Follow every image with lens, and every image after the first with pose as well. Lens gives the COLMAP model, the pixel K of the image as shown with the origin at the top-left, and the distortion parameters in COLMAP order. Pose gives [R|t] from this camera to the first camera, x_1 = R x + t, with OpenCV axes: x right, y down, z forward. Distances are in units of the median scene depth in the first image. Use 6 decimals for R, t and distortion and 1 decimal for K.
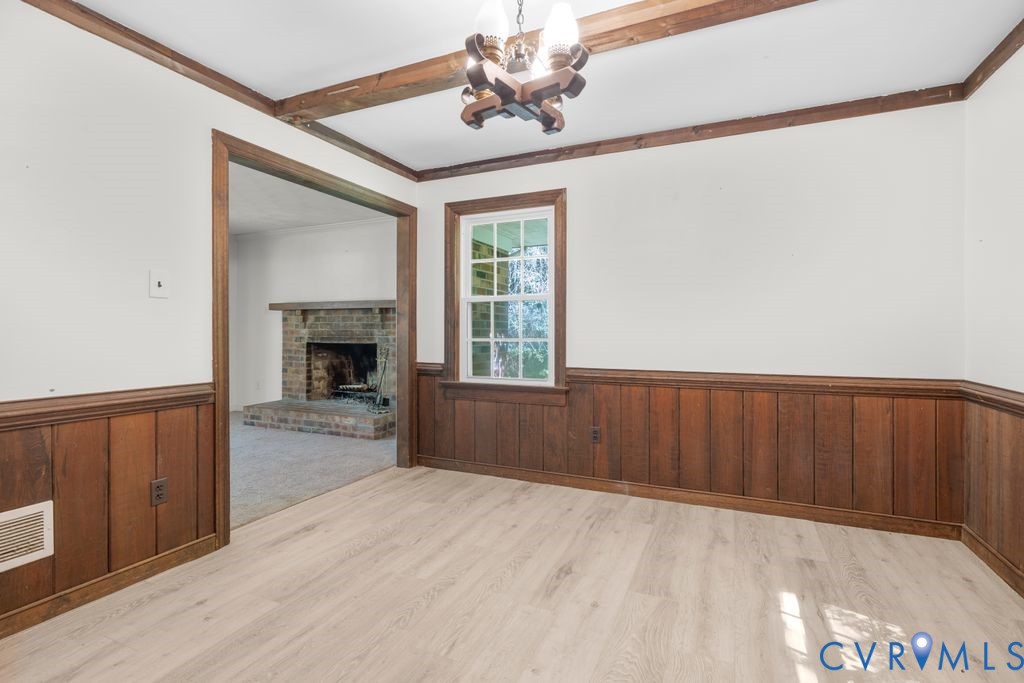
lens RADIAL K [[518.2, 0, 519.3], [0, 518.2, 334.4], [0, 0, 1]] dist [-0.013315, 0.002370]
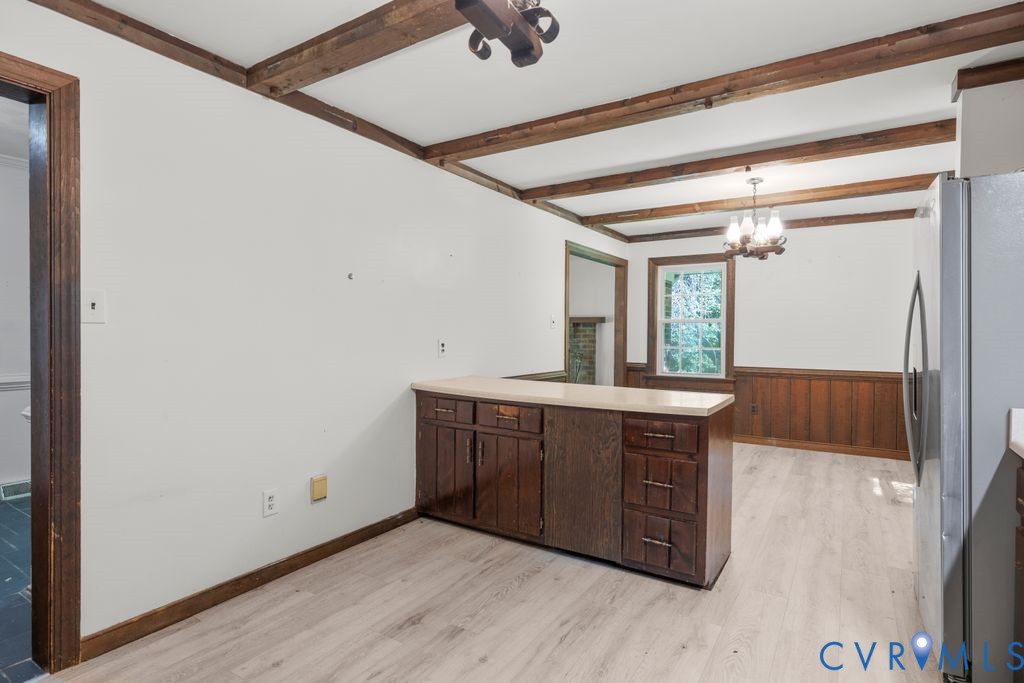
lens RADIAL K [[553.7, 0, 546.1], [0, 553.7, 344.5], [0, 0, 1]] dist [-0.001992, 0.000602]
pose [[0.993808, 0.007686, -0.110846, -0.314960], [-0.005948, 0.999854, 0.016004, -0.028127], [0.110952, -0.015246, 0.993709, -0.793360]]
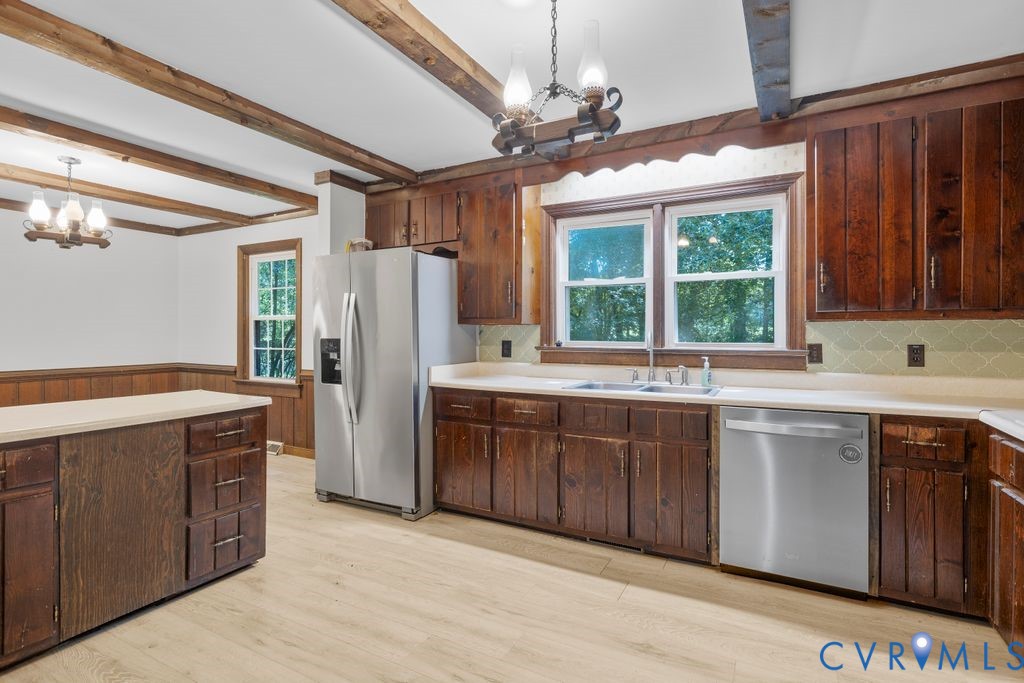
lens RADIAL K [[518.2, 0, 479.8], [0, 518.2, 335.4], [0, 0, 1]] dist [-0.013315, 0.002370]
pose [[0.073209, -0.005040, 0.997304, -0.956612], [0.003393, 0.999983, 0.004805, -0.028576], [-0.997311, 0.003032, 0.073225, -0.400384]]
